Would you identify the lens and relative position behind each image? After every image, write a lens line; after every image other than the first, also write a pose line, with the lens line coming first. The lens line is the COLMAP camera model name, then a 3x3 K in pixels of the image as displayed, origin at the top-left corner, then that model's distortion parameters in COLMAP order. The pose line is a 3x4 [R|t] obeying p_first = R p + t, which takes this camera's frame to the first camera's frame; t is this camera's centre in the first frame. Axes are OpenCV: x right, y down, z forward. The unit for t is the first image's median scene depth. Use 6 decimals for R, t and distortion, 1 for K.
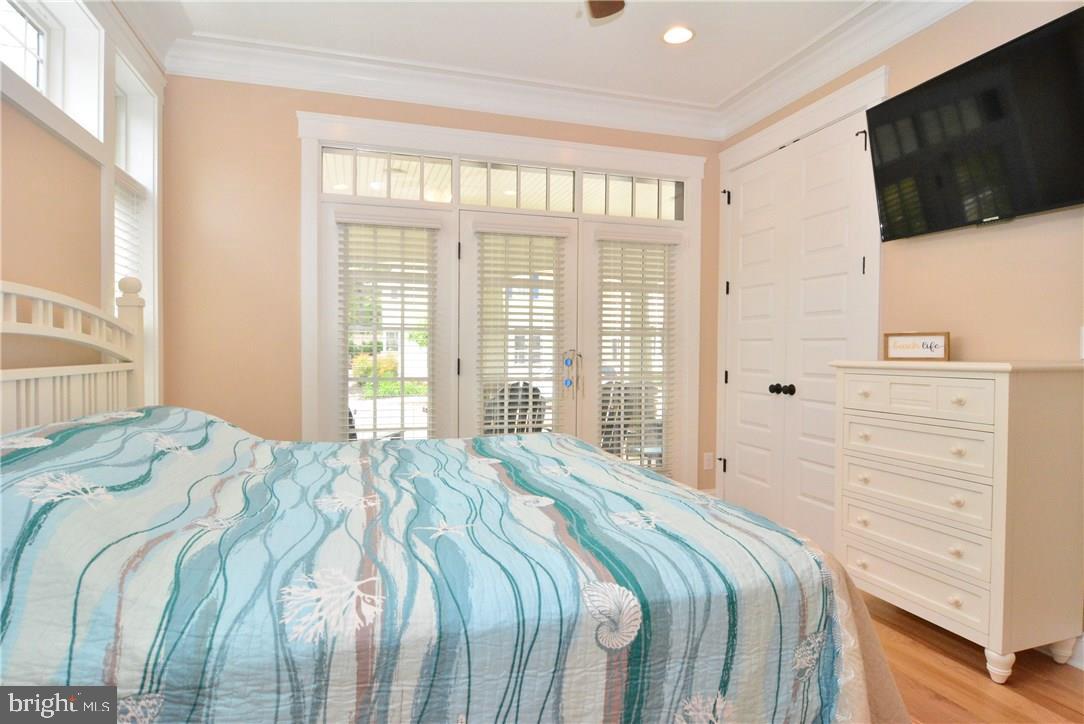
lens RADIAL K [[585.0, 0, 542.0], [0, 585.0, 362.0], [0, 0, 1]] dist [-0.001663, -0.015586]
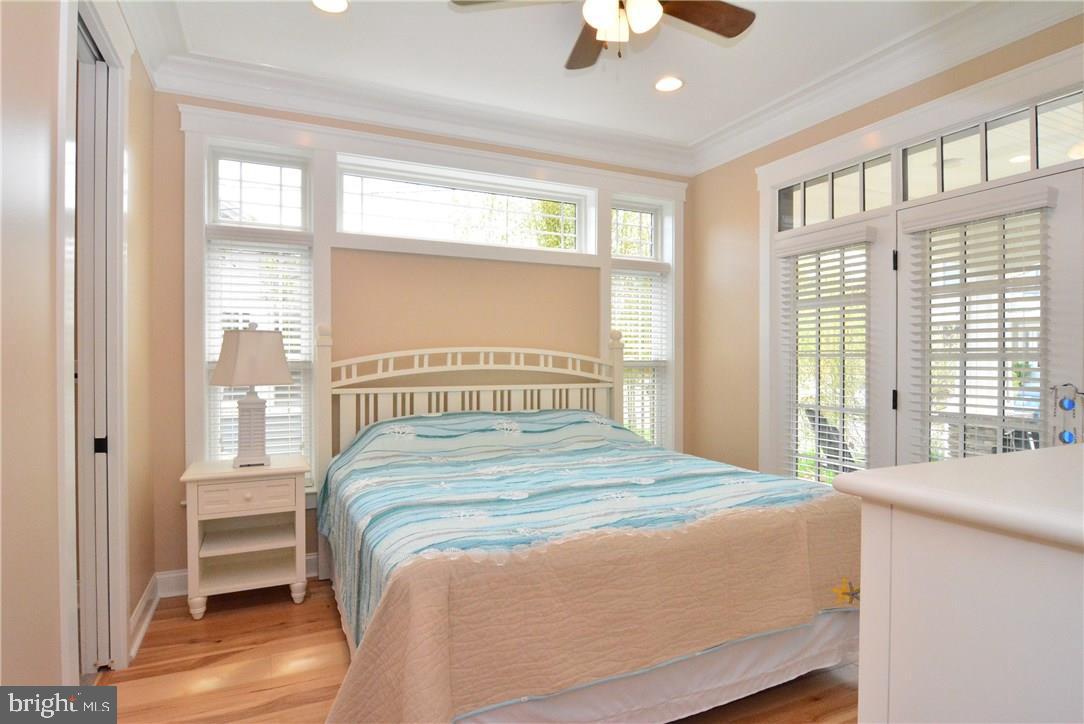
lens RADIAL K [[585.0, 0, 542.0], [0, 585.0, 362.0], [0, 0, 1]] dist [-0.001663, -0.015586]
pose [[0.123522, -0.000910, -0.992341, 0.623813], [-0.019700, 0.999800, -0.003369, -0.033611], [0.992146, 0.019965, 0.123479, 0.405733]]
